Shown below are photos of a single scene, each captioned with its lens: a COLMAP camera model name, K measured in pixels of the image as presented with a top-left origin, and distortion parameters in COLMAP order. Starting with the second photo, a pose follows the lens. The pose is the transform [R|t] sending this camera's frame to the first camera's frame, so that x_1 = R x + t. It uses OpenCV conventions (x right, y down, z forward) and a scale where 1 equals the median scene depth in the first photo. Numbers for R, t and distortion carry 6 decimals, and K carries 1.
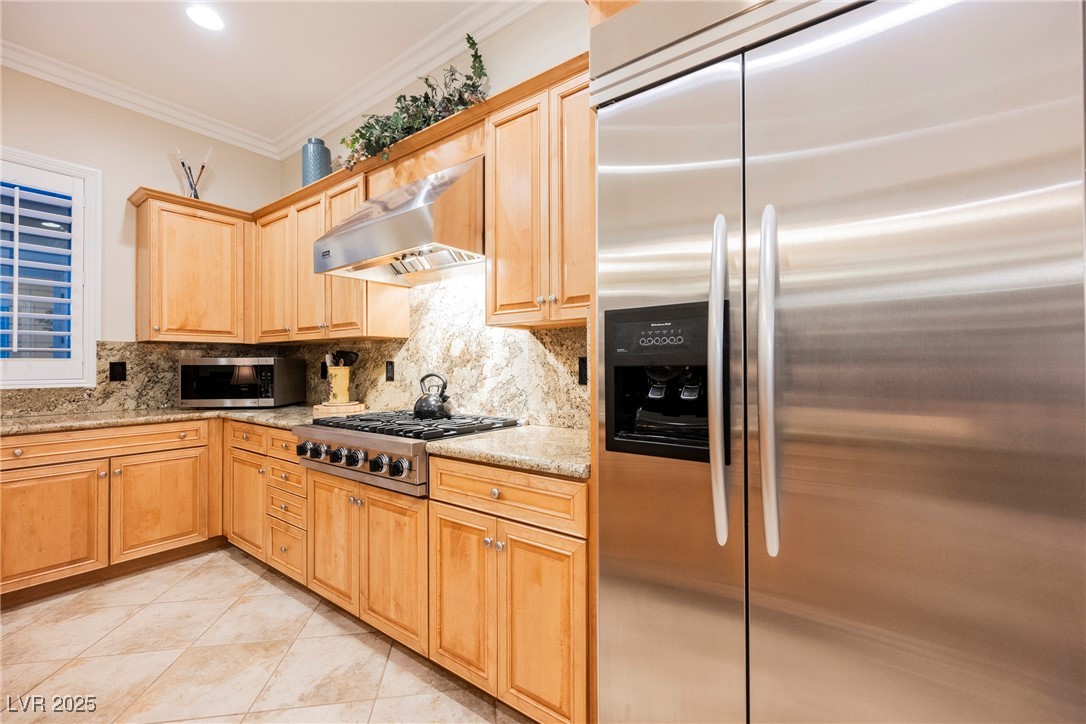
lens RADIAL K [[448.6, 0, 543.0], [0, 448.6, 362.0], [0, 0, 1]] dist [0.000985, 0.000009]
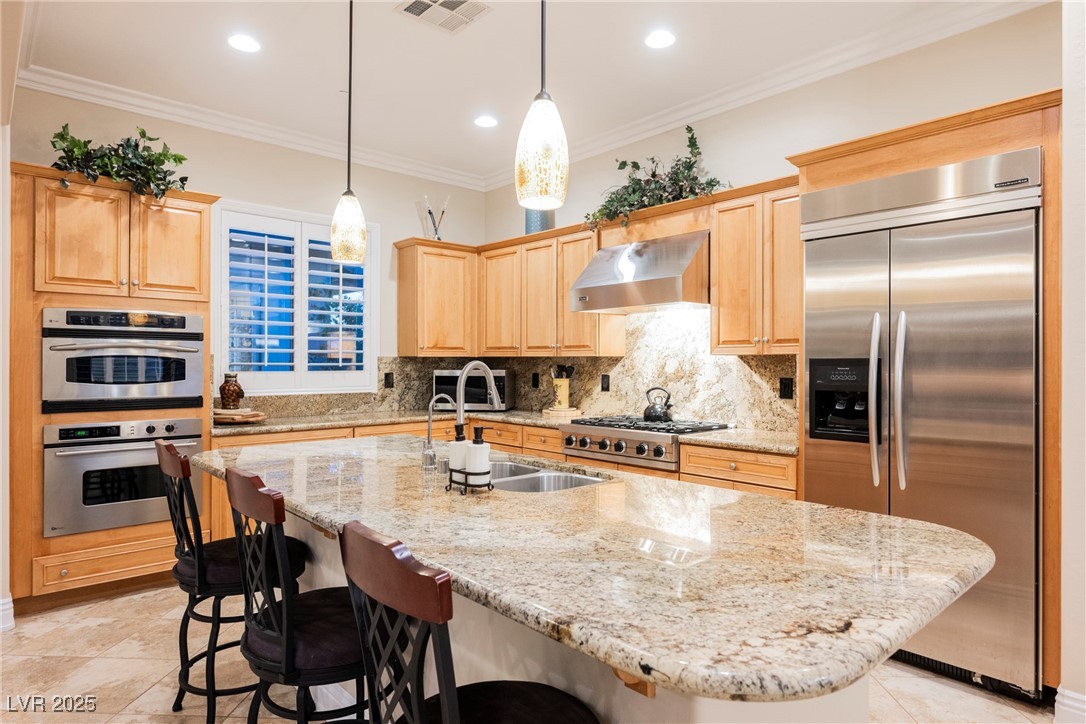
lens RADIAL K [[629.5, 0, 543.0], [0, 629.5, 362.0], [0, 0, 1]] dist [-0.002285, 0.000017]
pose [[0.979306, 0.005400, -0.202313, -0.199389], [-0.003692, 0.999954, 0.008818, -0.061497], [0.202352, -0.007889, 0.979281, -0.840709]]
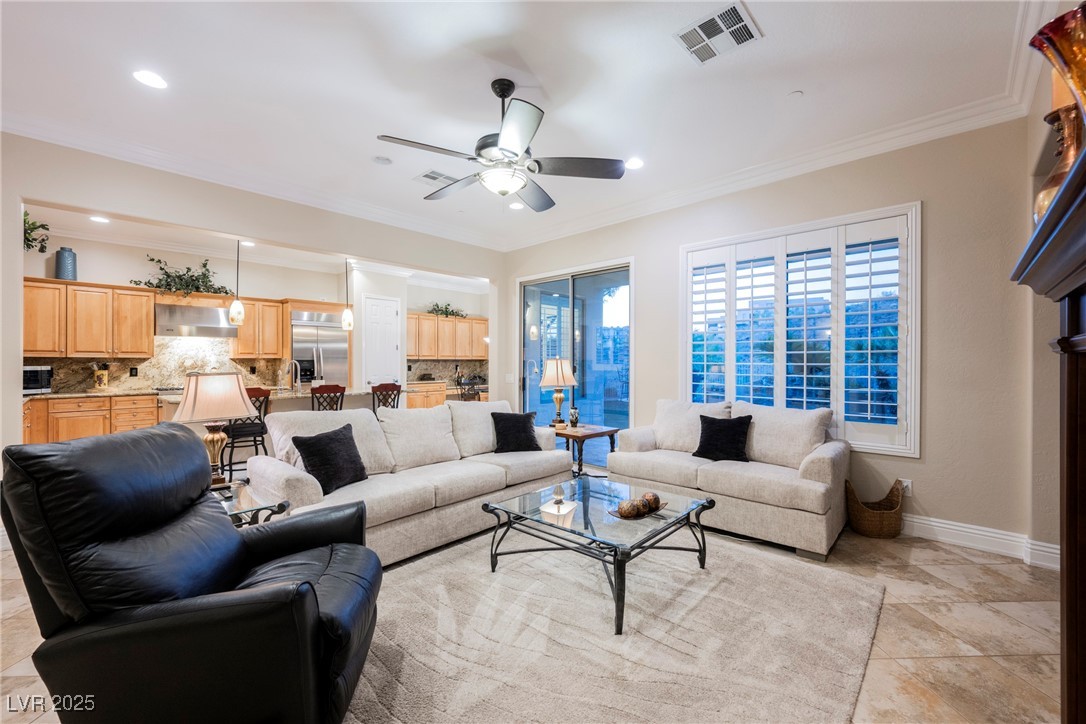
lens RADIAL K [[446.3, 0, 542.9], [0, 446.3, 347.2], [0, 0, 1]] dist [0.000296, 0.000051]
pose [[0.116177, 0.036650, 0.992552, -2.826929], [-0.009362, 0.999315, -0.035803, -0.052028], [-0.993184, -0.005133, 0.116440, -1.566140]]
